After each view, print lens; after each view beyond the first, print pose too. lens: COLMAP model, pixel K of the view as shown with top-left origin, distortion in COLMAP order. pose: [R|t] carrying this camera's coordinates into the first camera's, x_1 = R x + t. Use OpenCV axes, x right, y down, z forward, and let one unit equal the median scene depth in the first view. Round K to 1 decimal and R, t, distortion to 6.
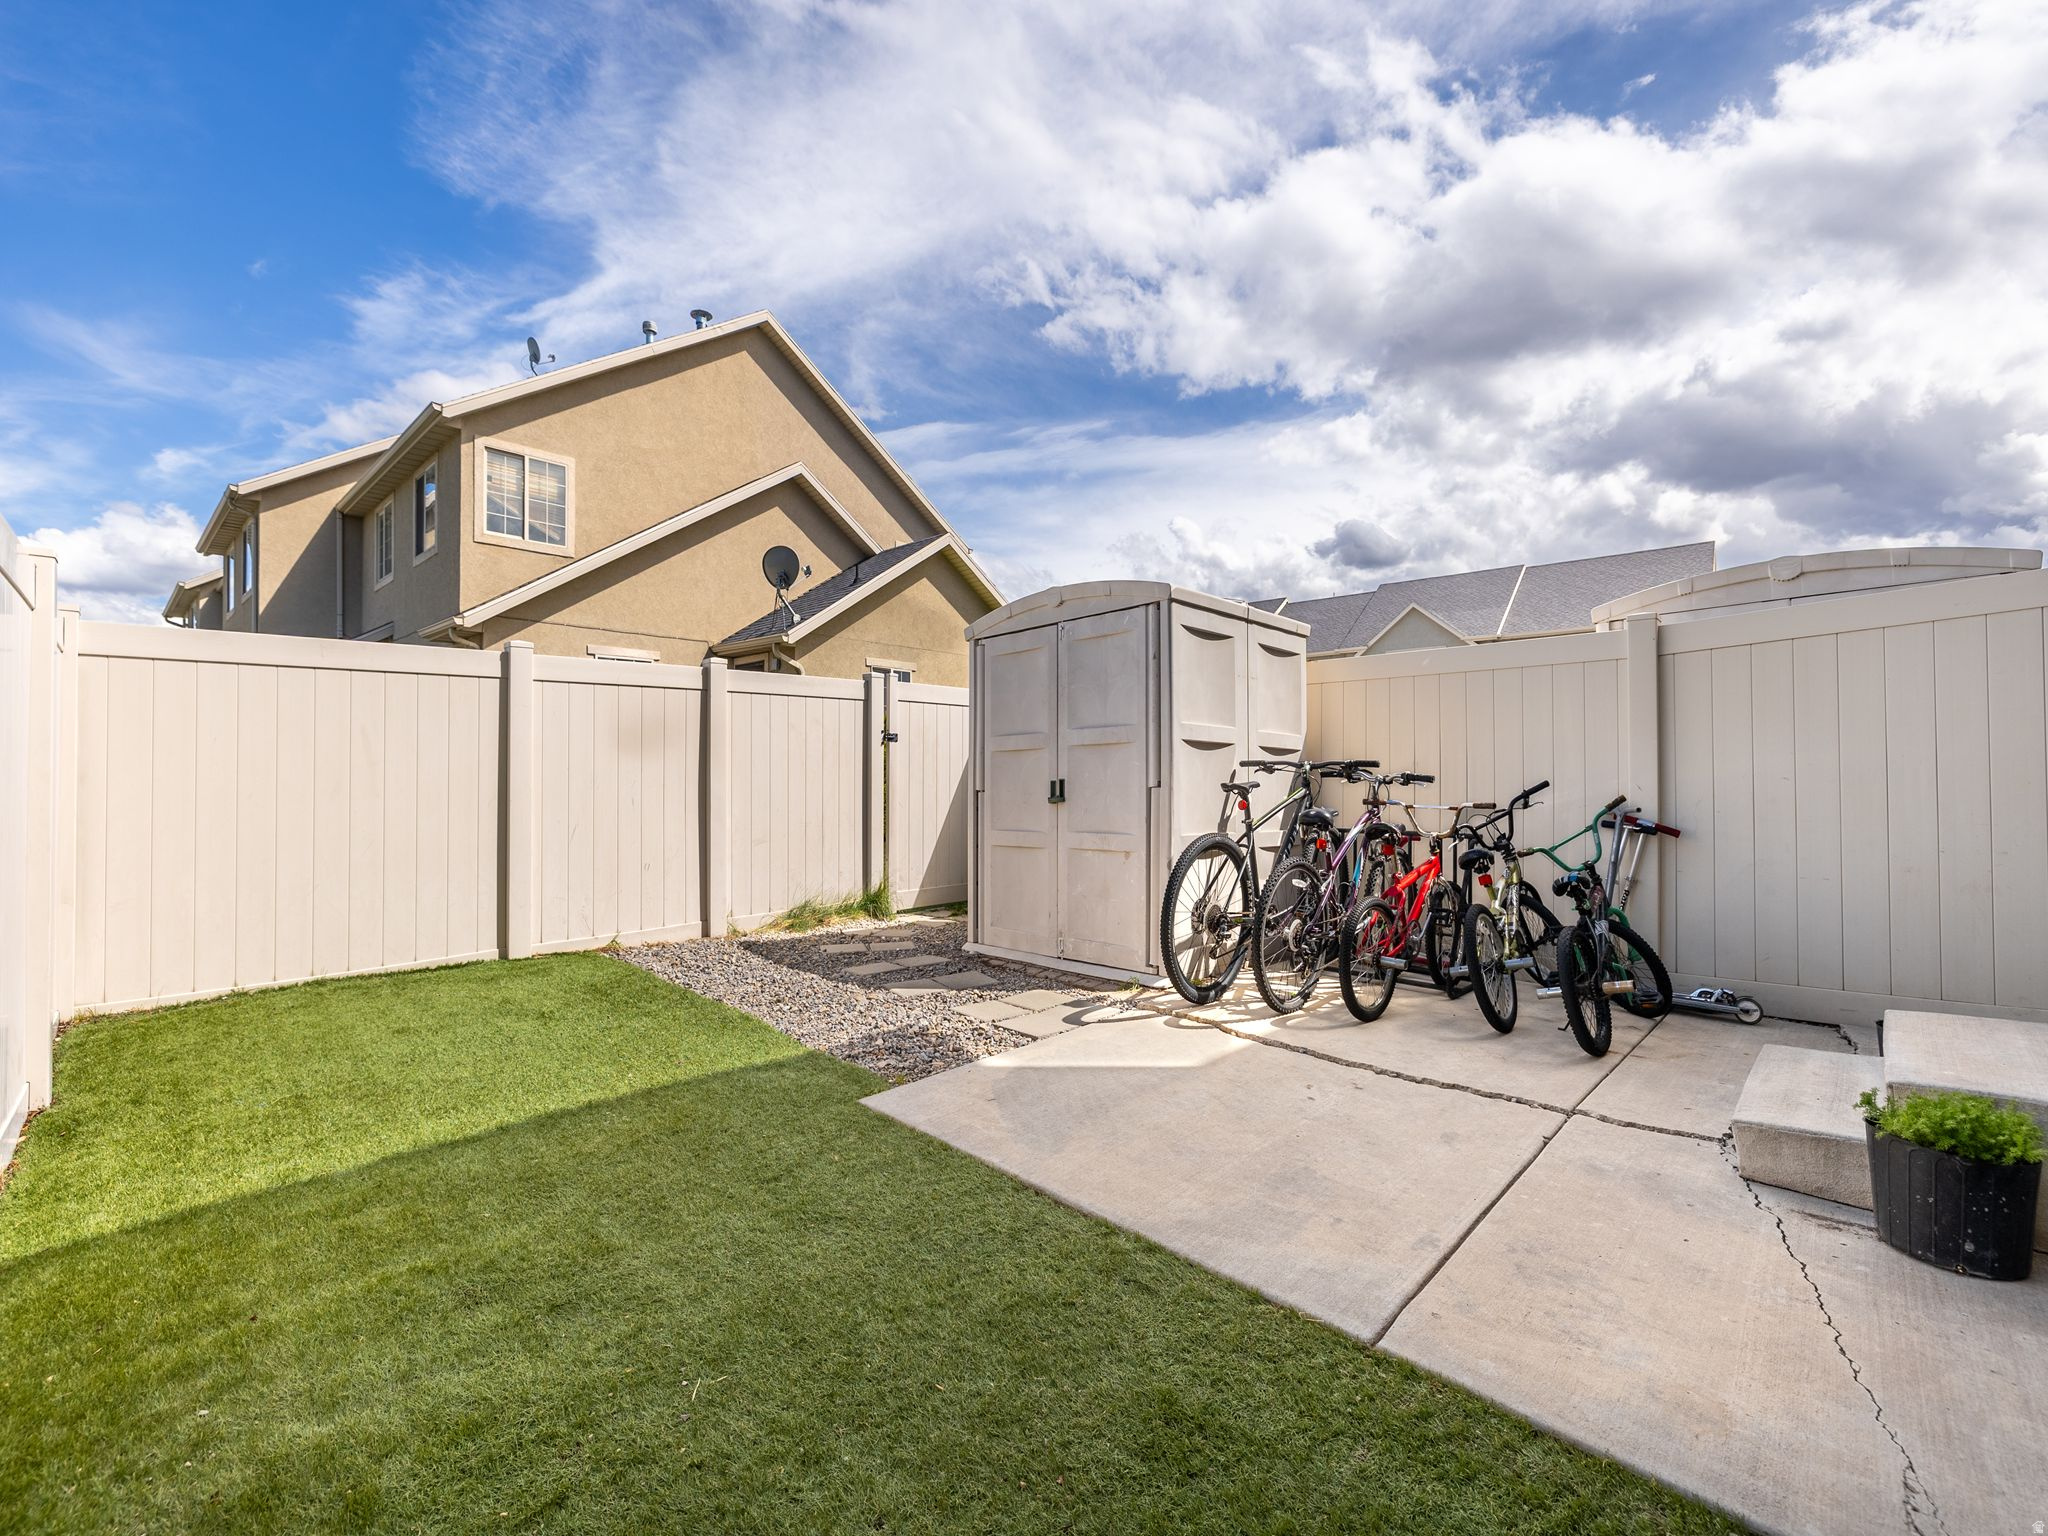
lens RADIAL K [[874.2, 0, 1014.1], [0, 874.2, 769.0], [0, 0, 1]] dist [0.001339, -0.000253]
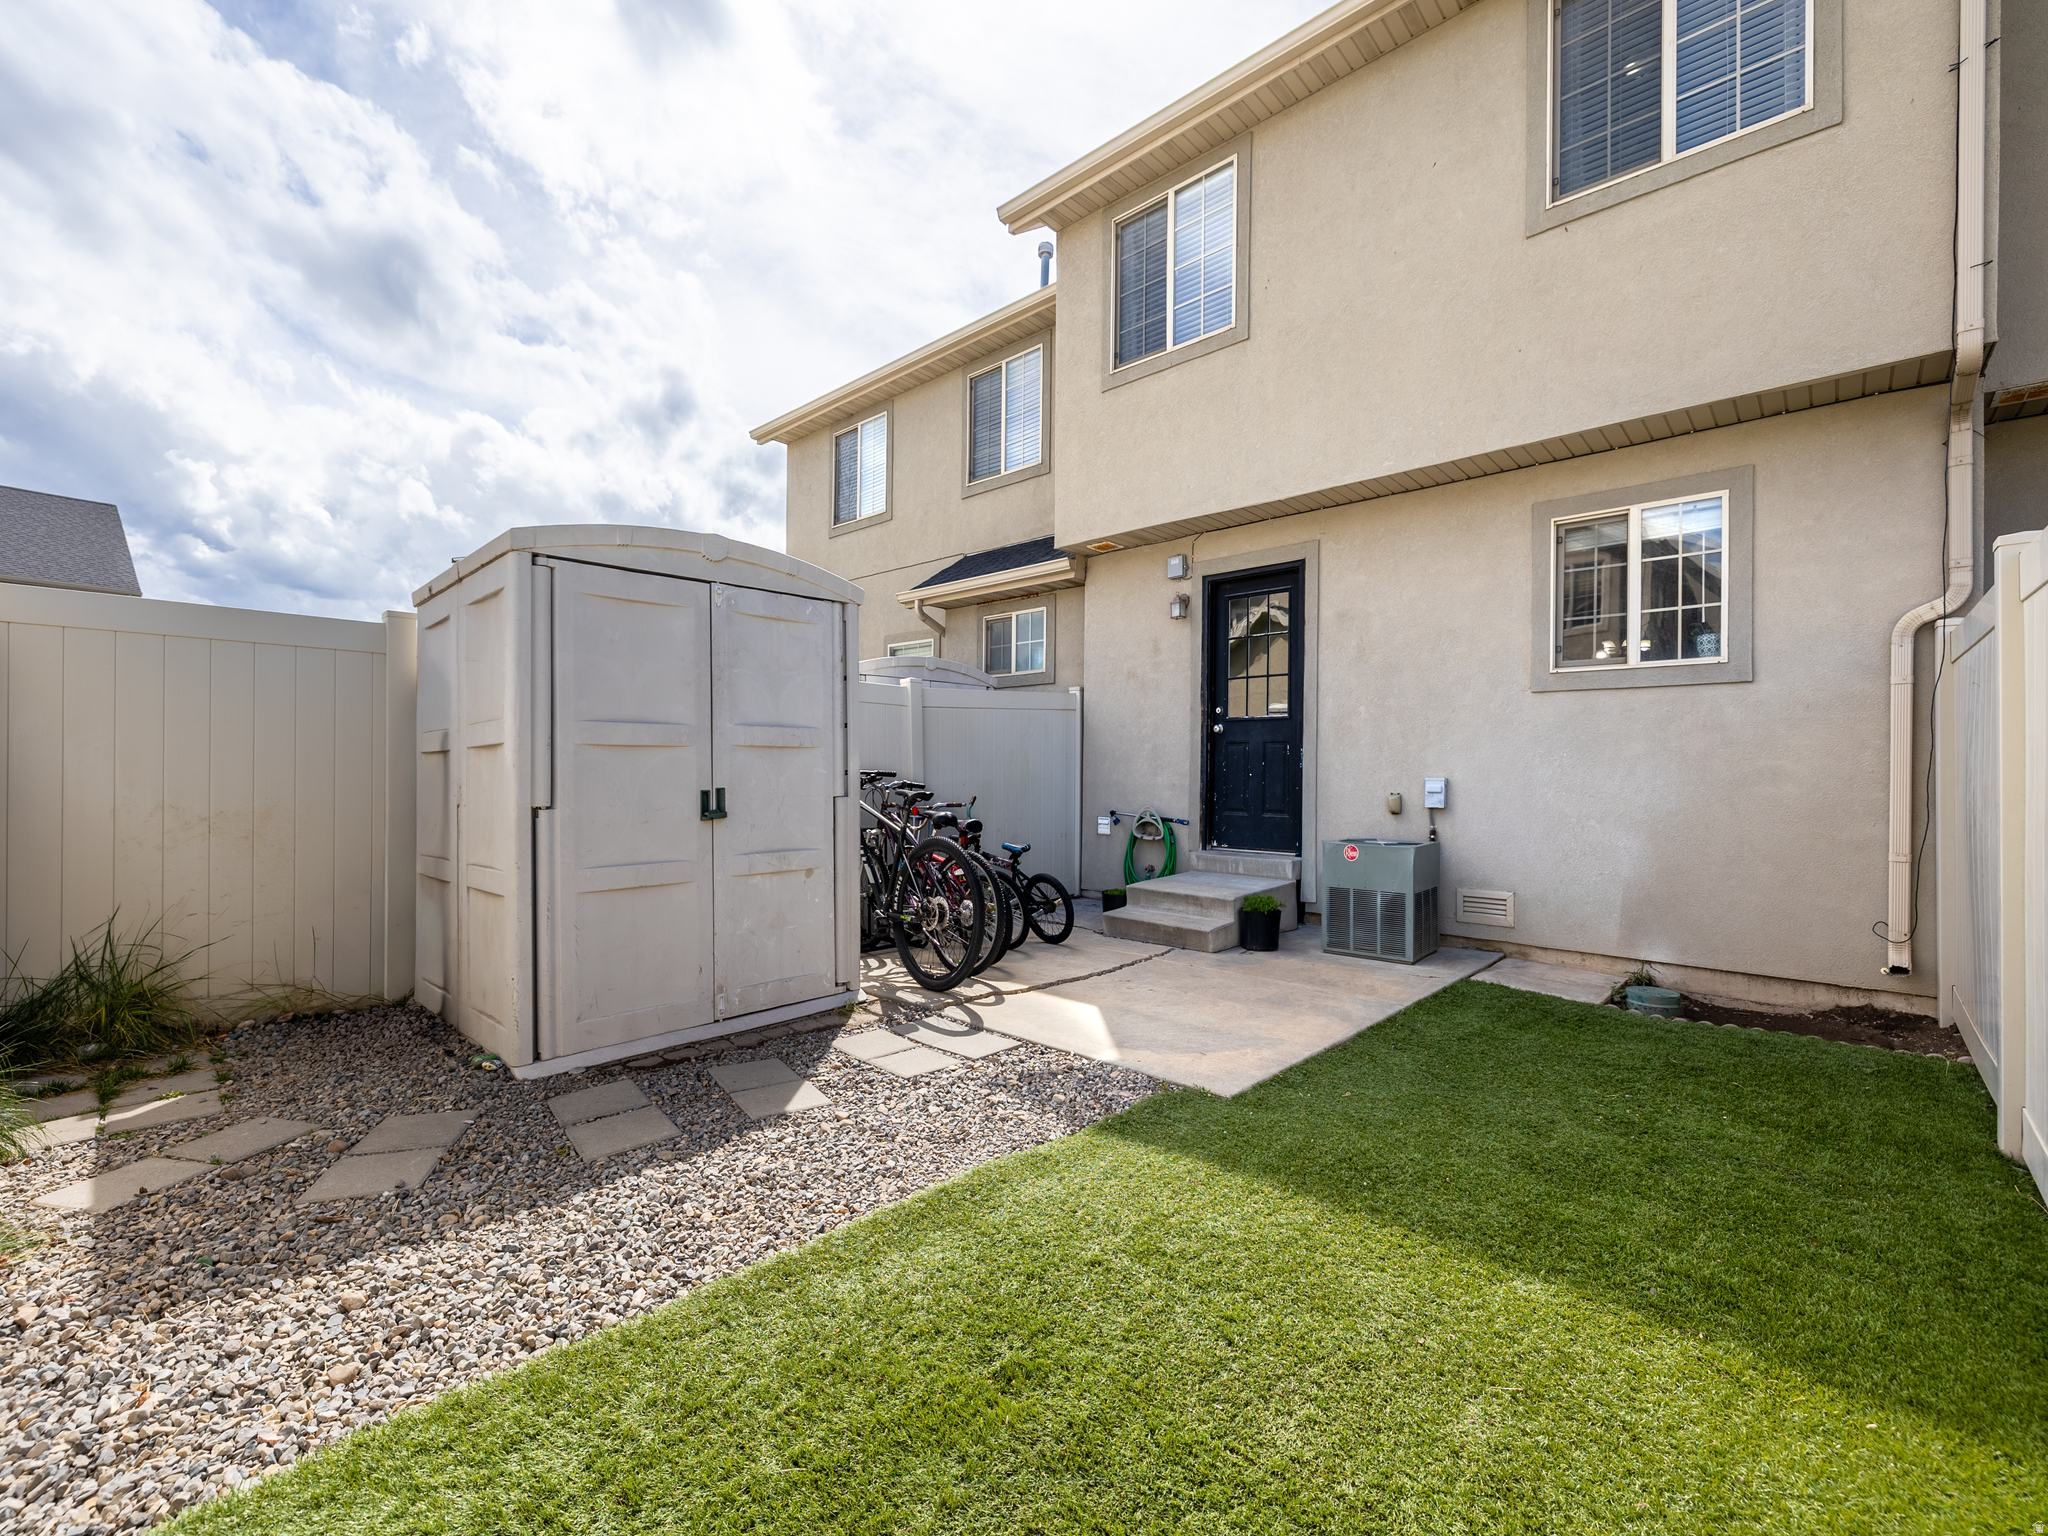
lens RADIAL K [[870.0, 0, 1019.0], [0, 870.0, 775.9], [0, 0, 1]] dist [0.000100, 0.000004]
pose [[-0.040601, 0.004516, 0.999165, -0.958123], [-0.013479, 0.999896, -0.005067, 0.001365], [-0.999085, -0.013674, -0.040536, 1.023269]]
